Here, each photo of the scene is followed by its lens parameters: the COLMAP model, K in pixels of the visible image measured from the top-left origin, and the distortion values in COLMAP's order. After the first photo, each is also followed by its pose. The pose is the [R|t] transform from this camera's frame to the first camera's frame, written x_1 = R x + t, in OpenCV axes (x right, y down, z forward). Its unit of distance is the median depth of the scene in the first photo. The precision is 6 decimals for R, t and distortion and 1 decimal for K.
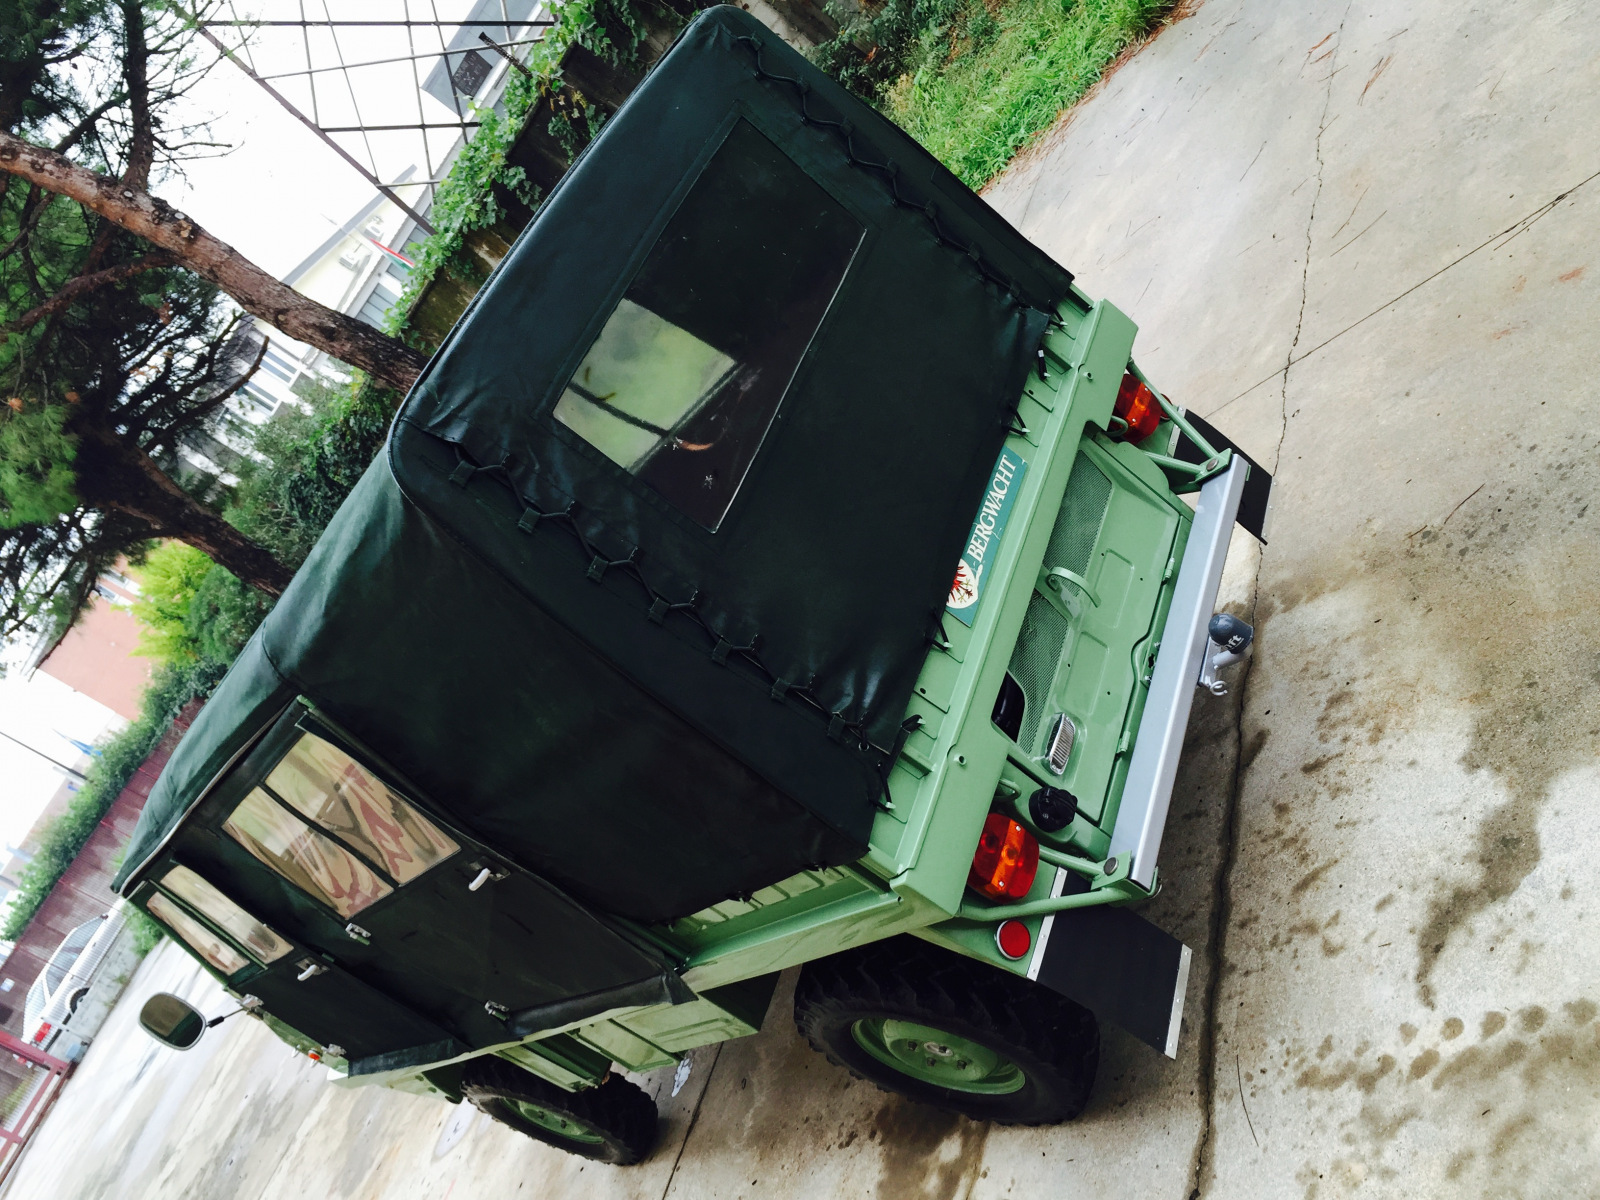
lens RADIAL K [[1350.1, 0, 802.5], [0, 1350.1, 600.9], [0, 0, 1]] dist [0.043035, -0.040765]
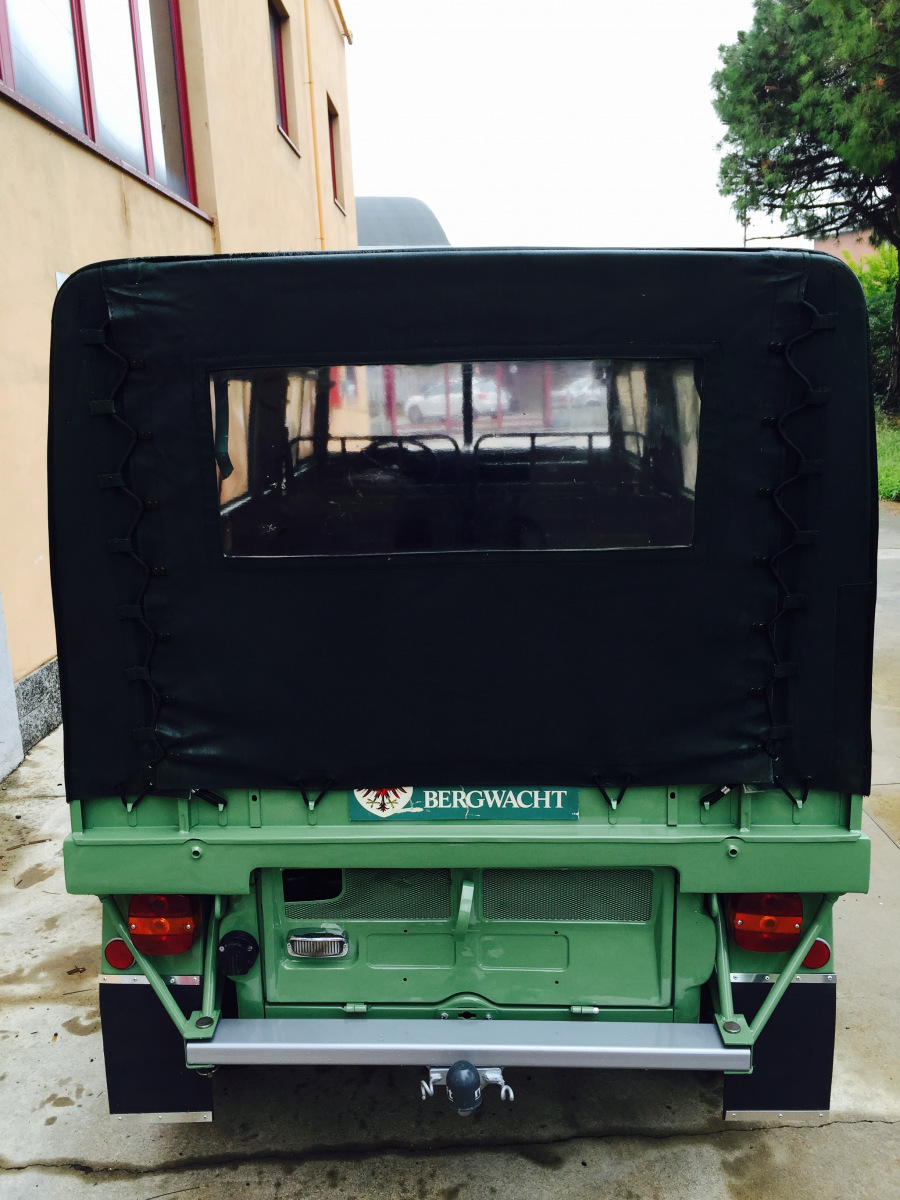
lens RADIAL K [[1012.6, 0, 451.4], [0, 1012.6, 597.2], [0, 0, 1]] dist [0.043035, -0.040765]
pose [[0.336368, 0.867392, -0.366726, 0.273236], [-0.729705, 0.486228, 0.480742, -0.471402], [0.595304, 0.105896, 0.796492, 0.384420]]
